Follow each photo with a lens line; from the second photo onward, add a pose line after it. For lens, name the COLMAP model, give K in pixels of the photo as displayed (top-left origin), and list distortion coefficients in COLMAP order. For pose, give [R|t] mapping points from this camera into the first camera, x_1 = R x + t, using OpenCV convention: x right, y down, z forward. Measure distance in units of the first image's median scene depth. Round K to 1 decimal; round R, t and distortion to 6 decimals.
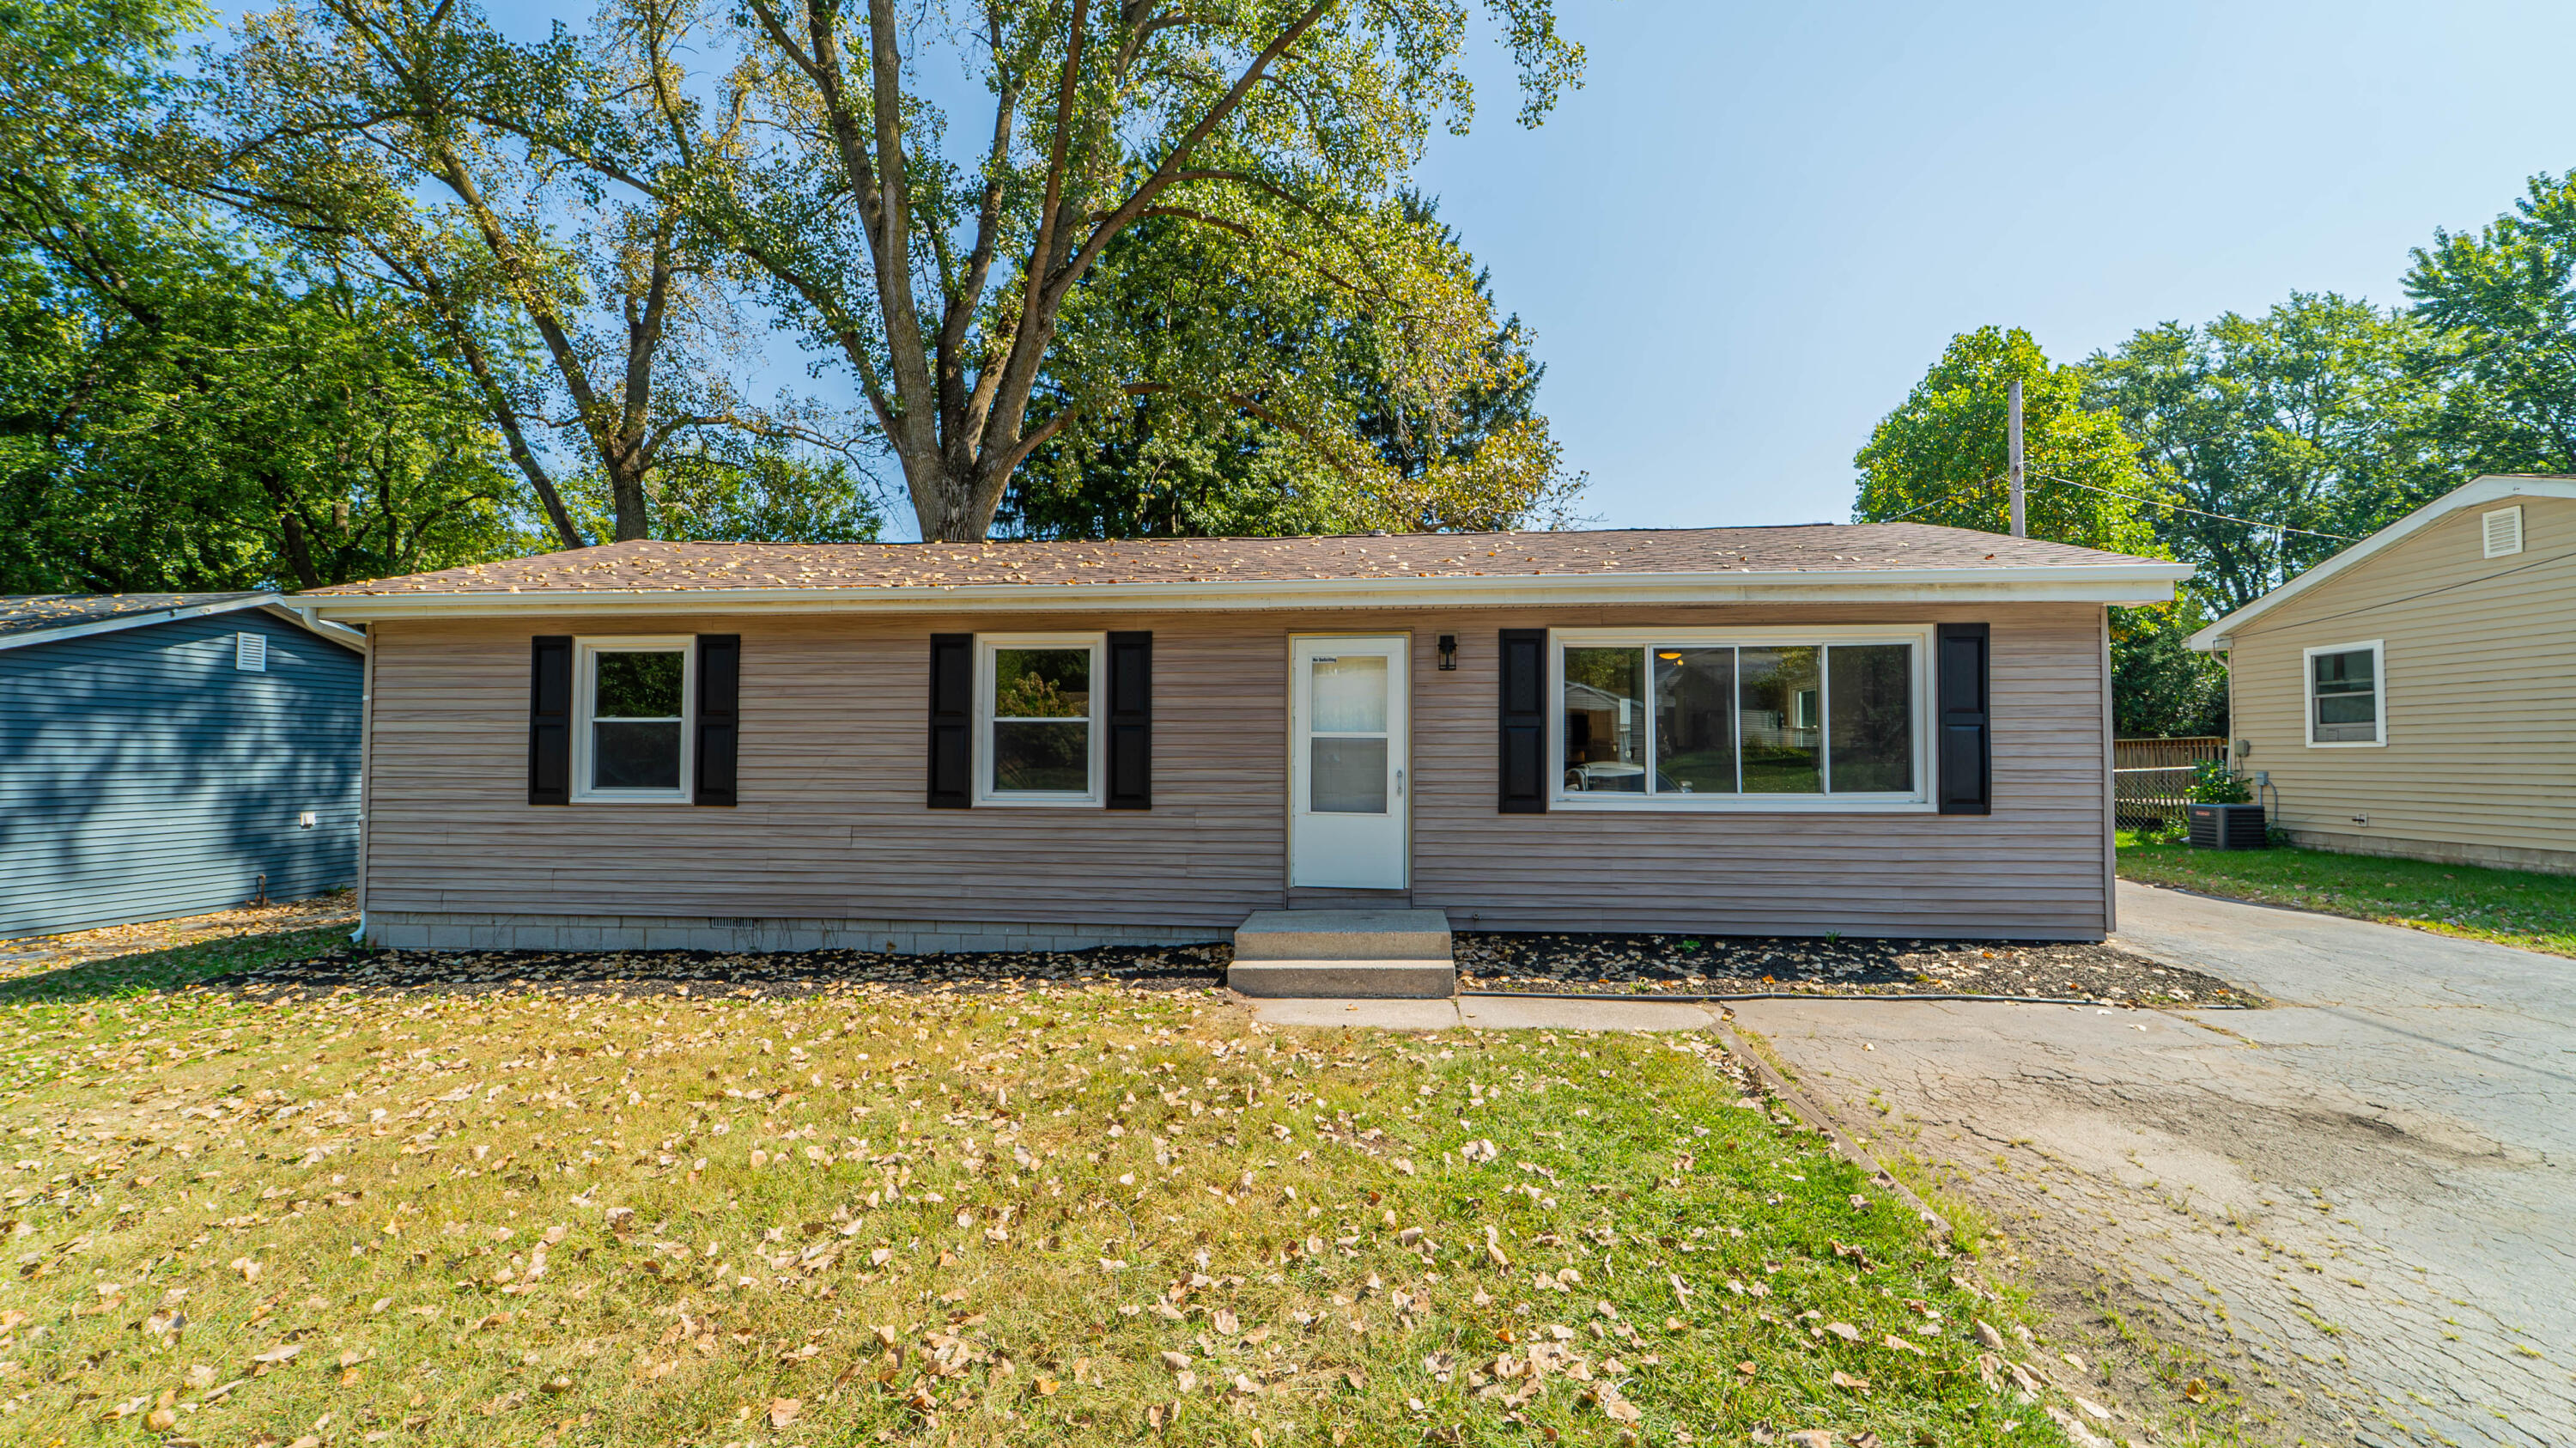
lens RADIAL K [[1061.8, 0, 1290.2], [0, 1061.8, 729.5], [0, 0, 1]] dist [0.002254, -0.002973]
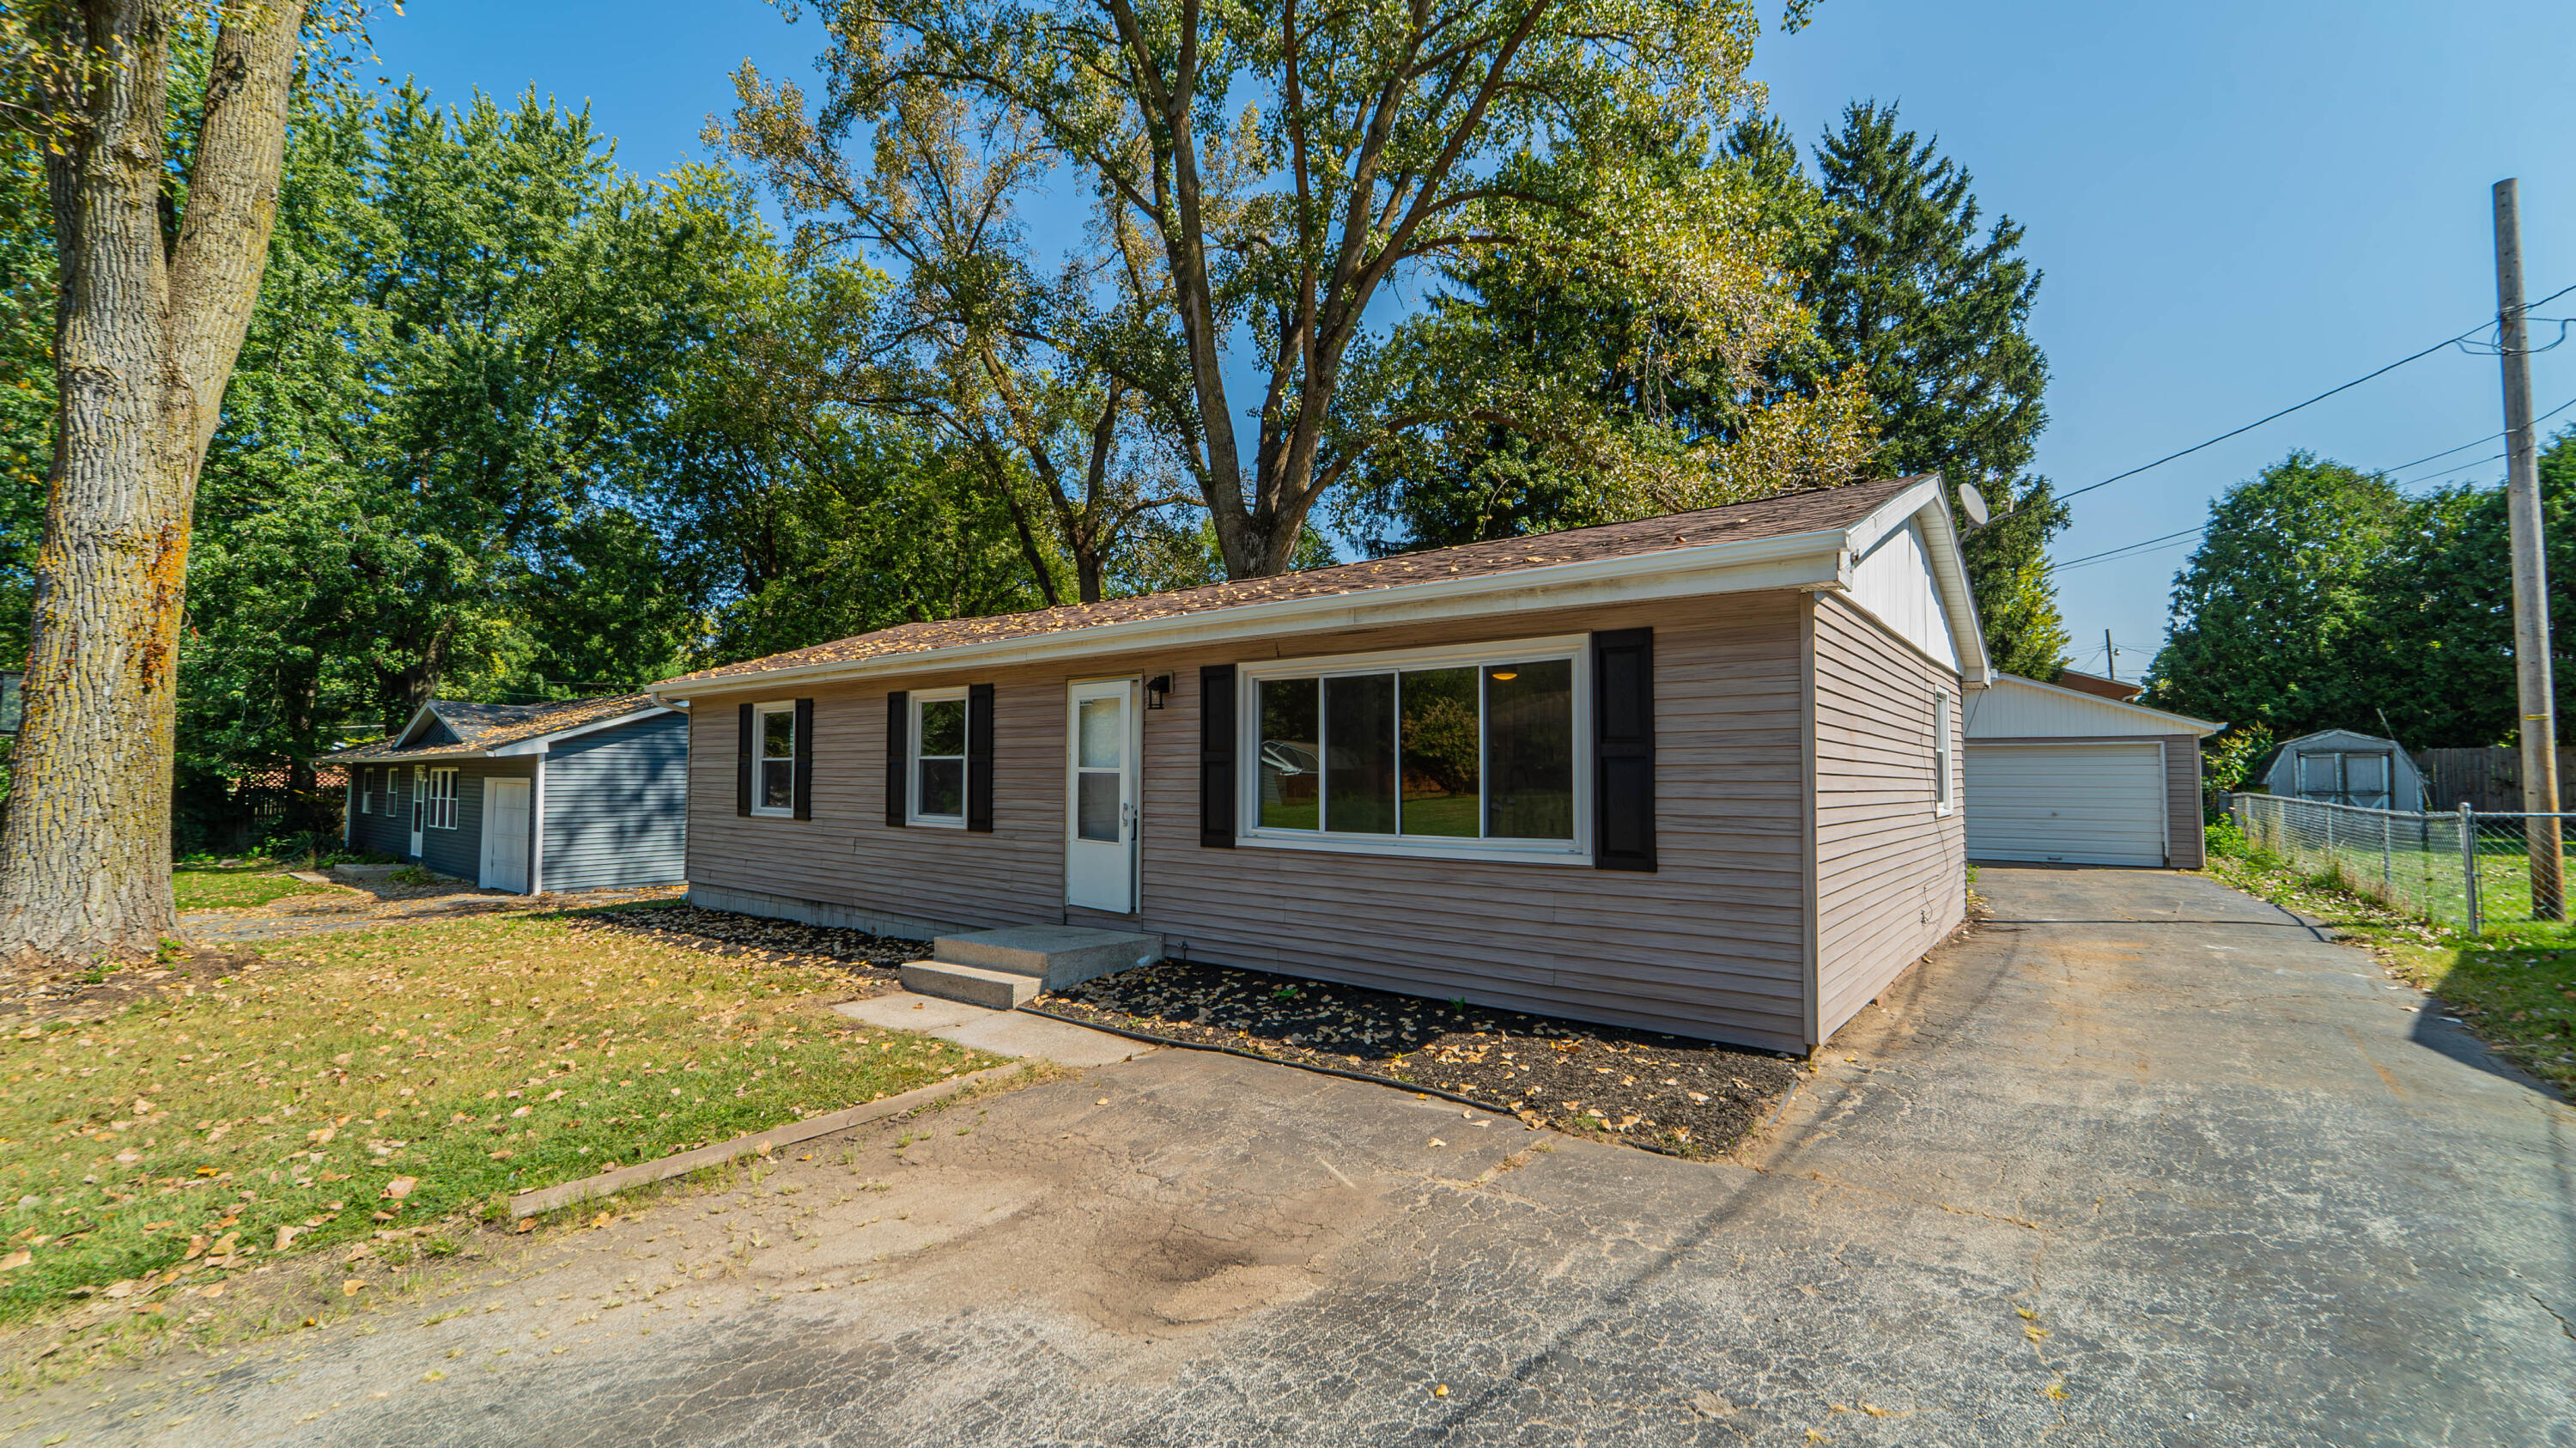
lens RADIAL K [[1030.8, 0, 1292.9], [0, 1030.8, 728.6], [0, 0, 1]] dist [0.001032, -0.001241]
pose [[0.844359, -0.023374, -0.535268, 0.803114], [0.018768, 0.999725, -0.014050, -0.018937], [0.535450, 0.001818, 0.844565, 0.208028]]
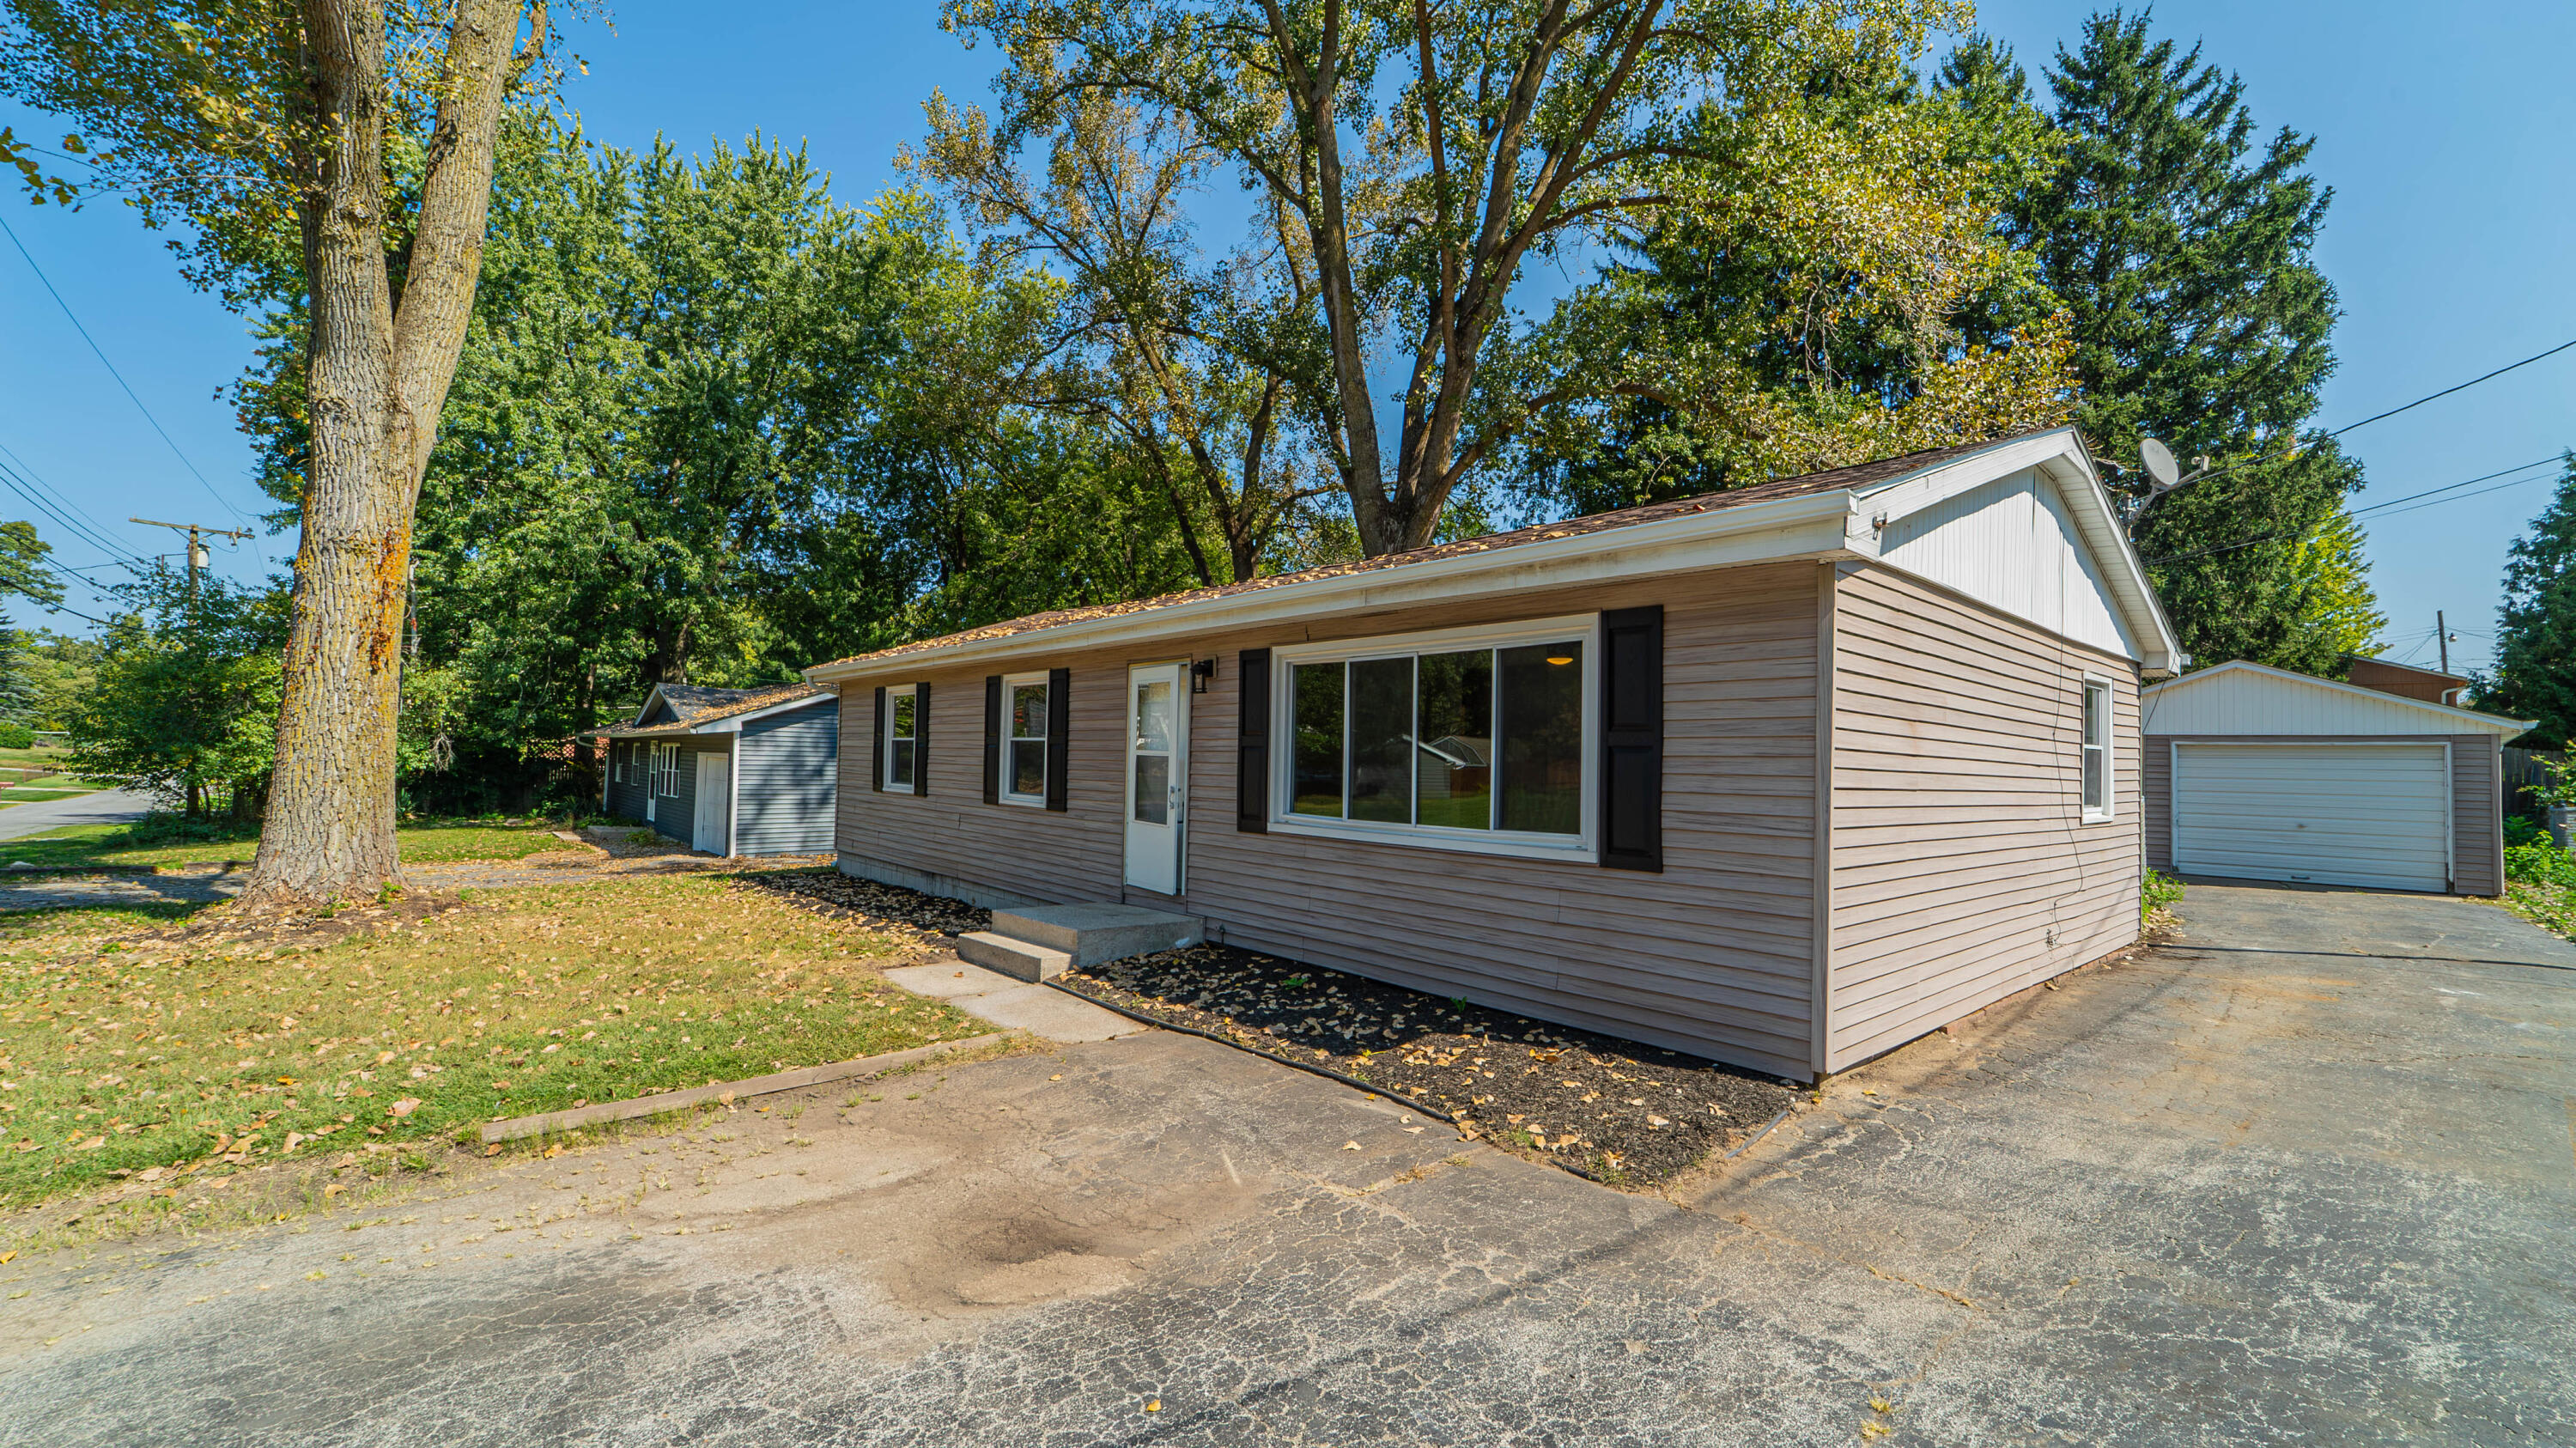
lens RADIAL K [[1026.9, 0, 1293.7], [0, 1026.9, 728.0], [0, 0, 1]] dist [0.000429, -0.000712]
pose [[0.735336, -0.007743, -0.677658, 0.902807], [0.005287, 0.999970, -0.005689, -0.014188], [0.677682, 0.000601, 0.735355, 0.310128]]
